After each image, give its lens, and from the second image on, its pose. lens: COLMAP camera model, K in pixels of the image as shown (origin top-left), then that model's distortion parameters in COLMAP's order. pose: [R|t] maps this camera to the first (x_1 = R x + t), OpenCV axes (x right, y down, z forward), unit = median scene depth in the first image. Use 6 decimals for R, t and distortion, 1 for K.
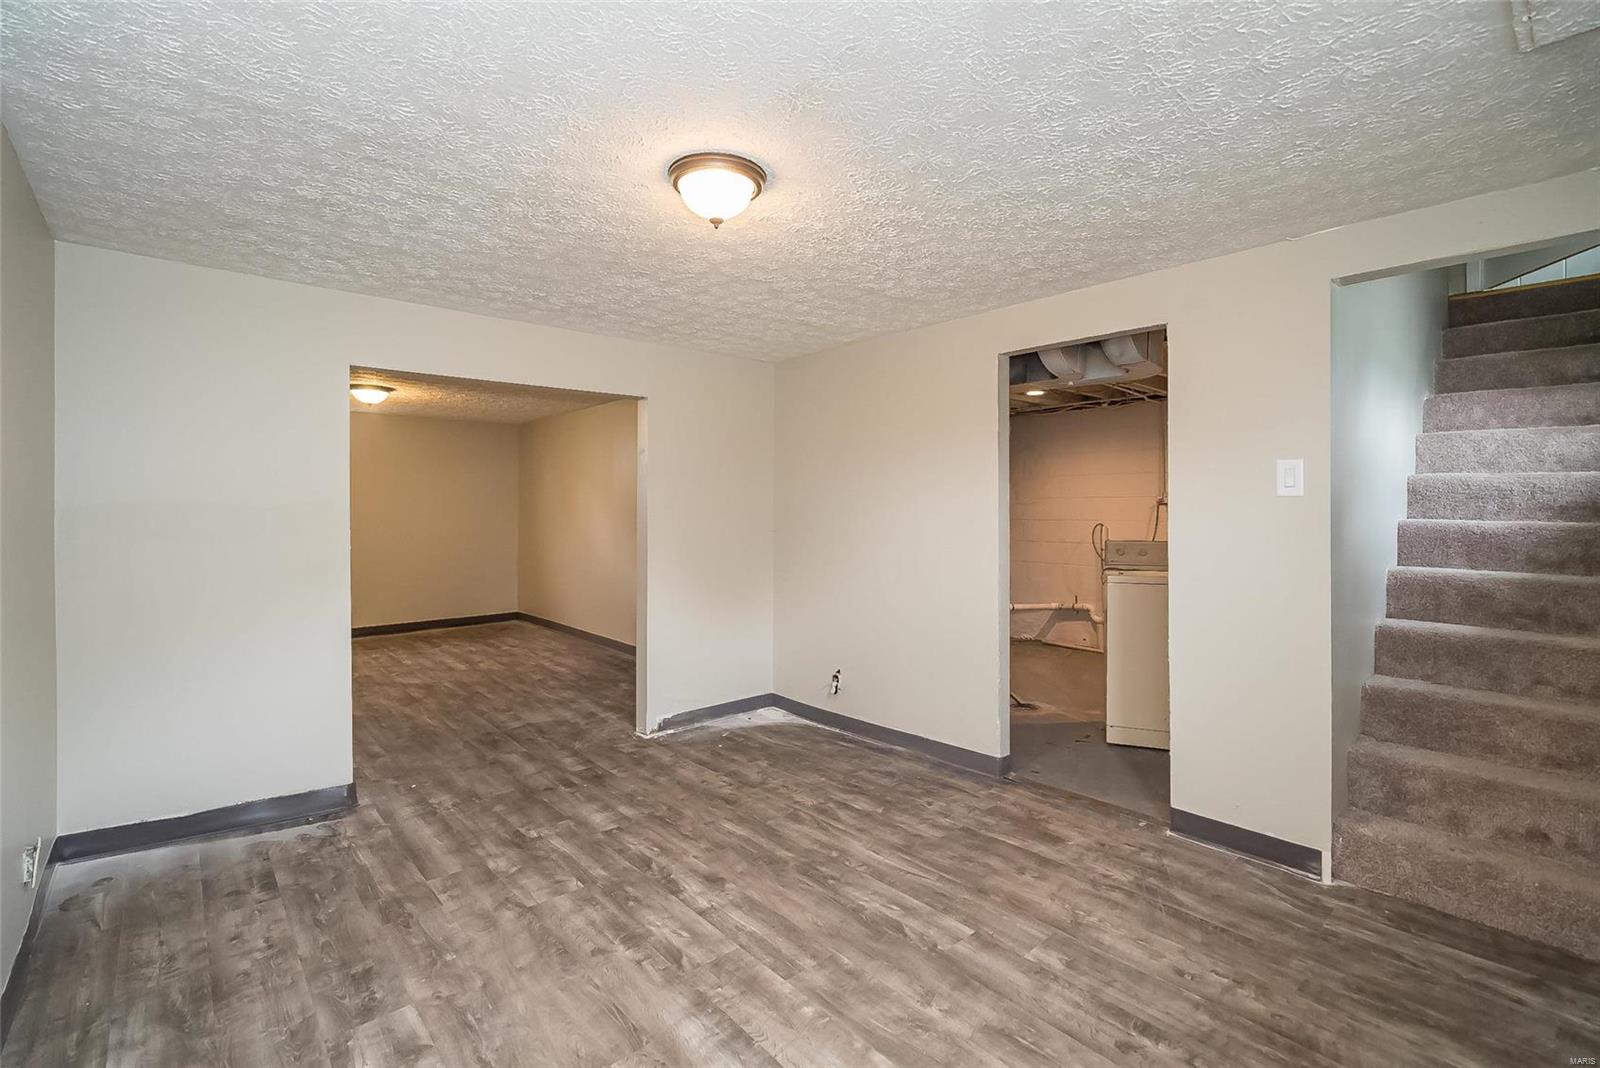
lens RADIAL K [[716.5, 0, 798.3], [0, 716.5, 525.3], [0, 0, 1]] dist [-0.003588, 0.000125]
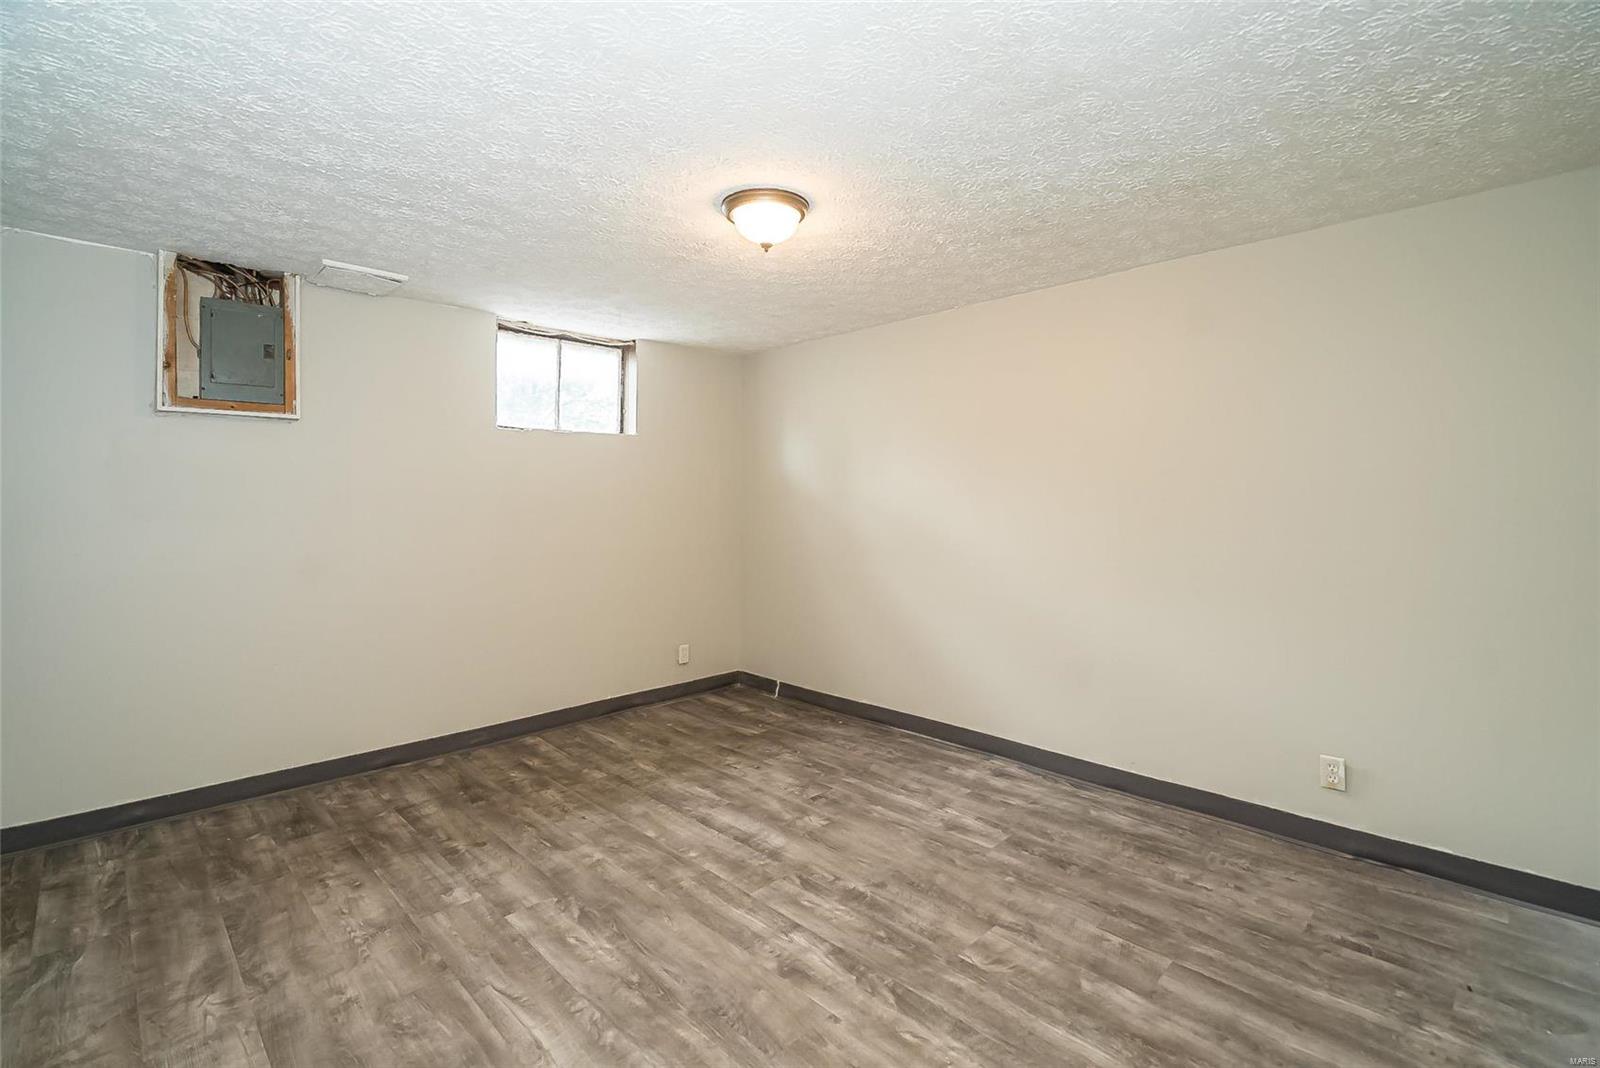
lens RADIAL K [[724.5, 0, 798.2], [0, 724.5, 508.2], [0, 0, 1]] dist [-0.005184, 0.000139]
pose [[-0.998656, 0.003569, -0.051700, -0.088562], [0.001857, 0.999449, 0.033127, -0.008435], [0.051789, 0.032987, -0.998113, 1.798083]]
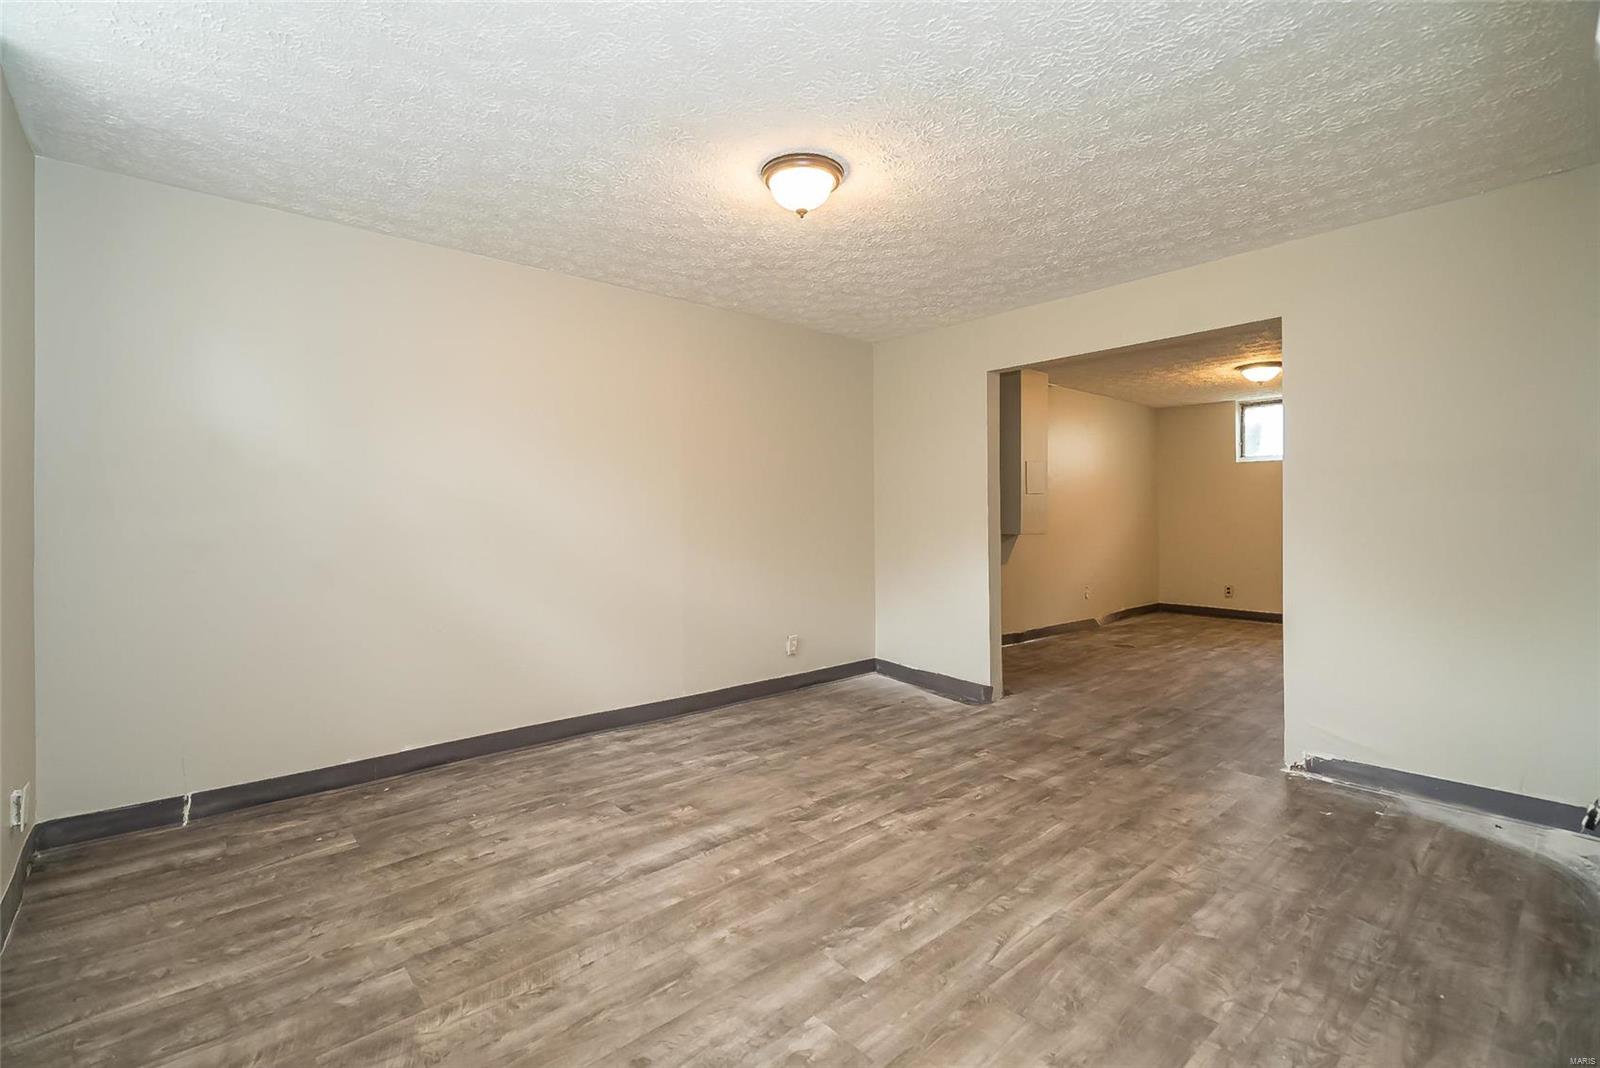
lens RADIAL K [[716.5, 0, 798.3], [0, 716.5, 525.3], [0, 0, 1]] dist [-0.003588, 0.000125]
pose [[0.000281, 0.012020, -0.999928, 0.912116], [-0.018469, 0.999757, 0.012013, 0.071007], [0.999829, 0.018464, 0.000503, 0.841250]]
